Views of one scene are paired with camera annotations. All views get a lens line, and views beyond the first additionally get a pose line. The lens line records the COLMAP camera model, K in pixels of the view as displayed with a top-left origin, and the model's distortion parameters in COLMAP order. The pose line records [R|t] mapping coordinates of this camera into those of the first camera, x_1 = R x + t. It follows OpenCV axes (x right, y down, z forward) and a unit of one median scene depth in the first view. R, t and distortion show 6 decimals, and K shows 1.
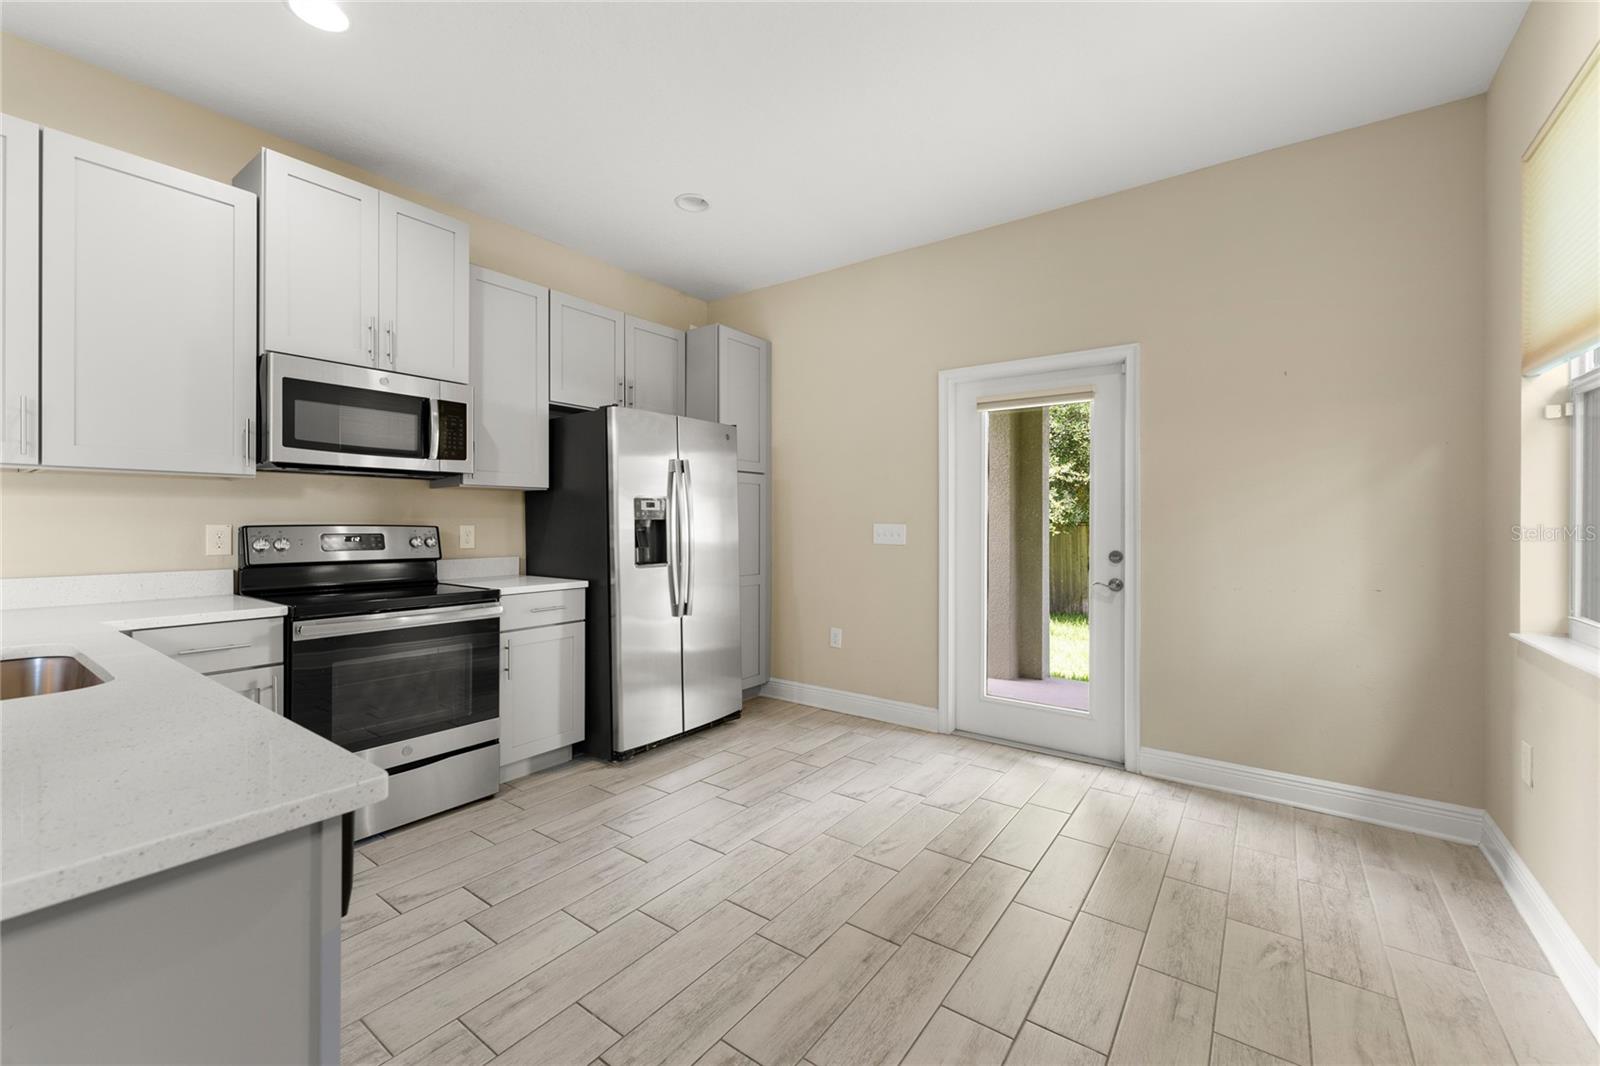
lens RADIAL K [[660.3, 0, 800.2], [0, 660.3, 525.1], [0, 0, 1]] dist [0.002763, 0.000086]
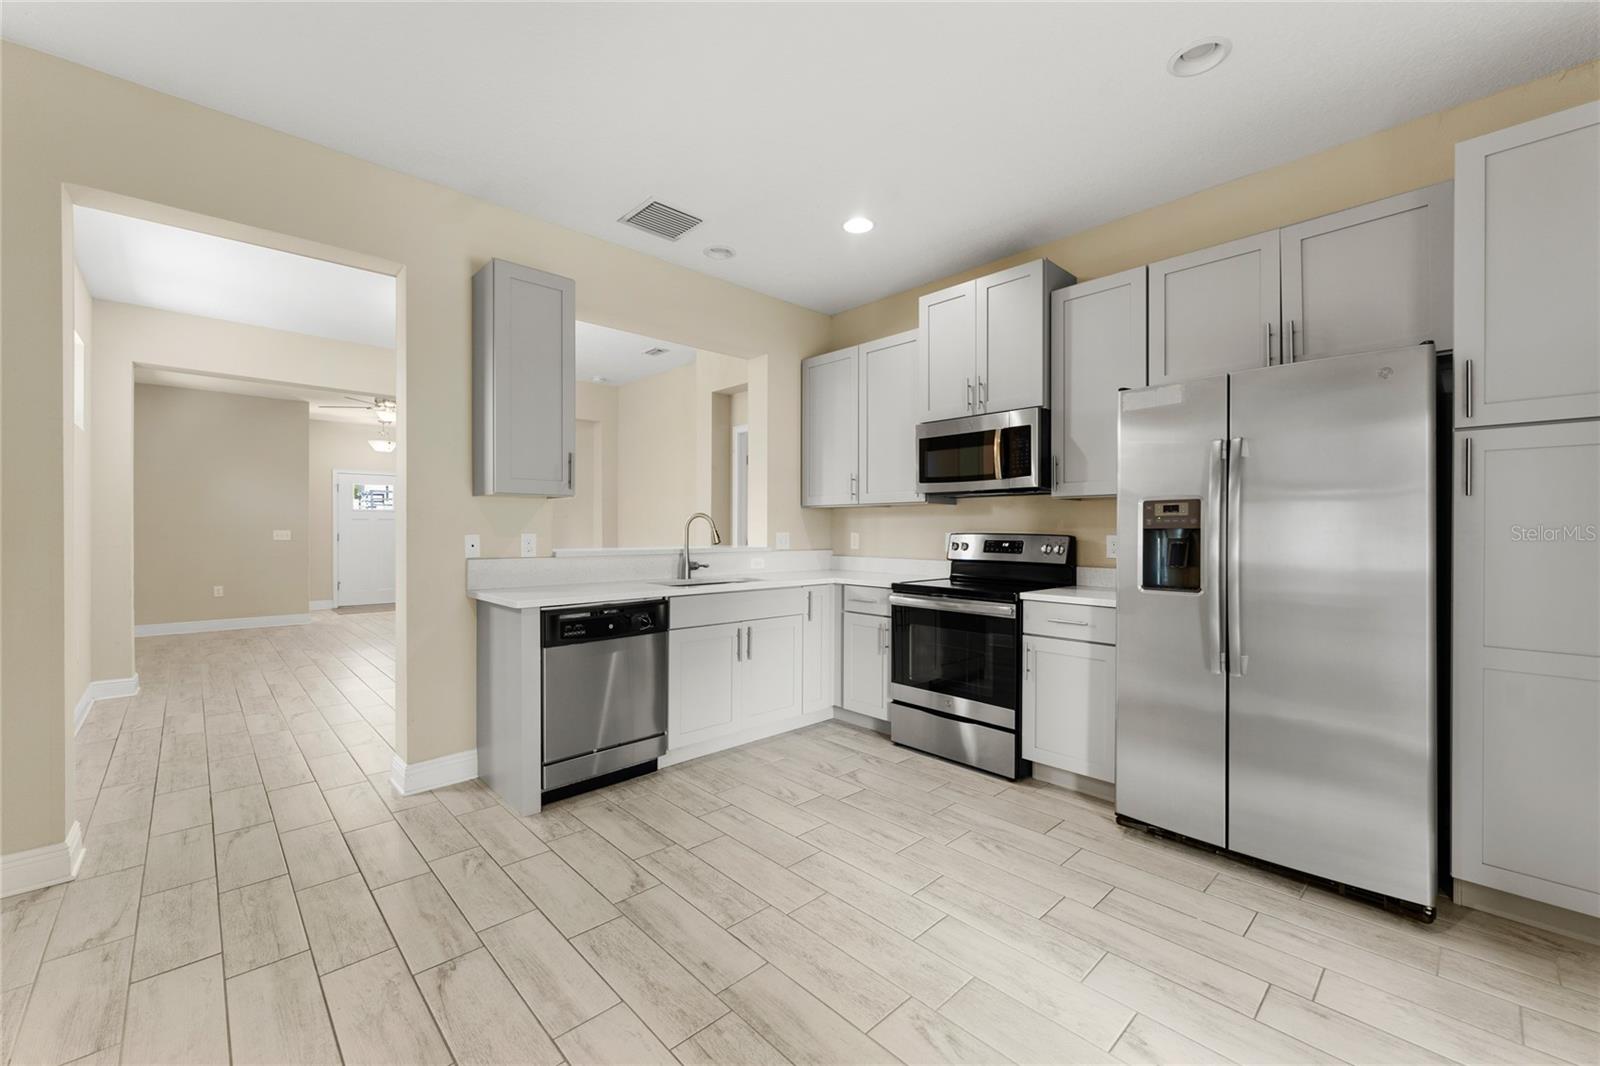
lens RADIAL K [[660.3, 0, 795.0], [0, 660.3, 536.1], [0, 0, 1]] dist [0.002763, 0.000086]
pose [[-0.204194, 0.006539, -0.978909, 0.723611], [-0.008747, 0.999926, 0.008504, -0.003240], [0.978891, 0.010299, -0.204122, 0.915412]]
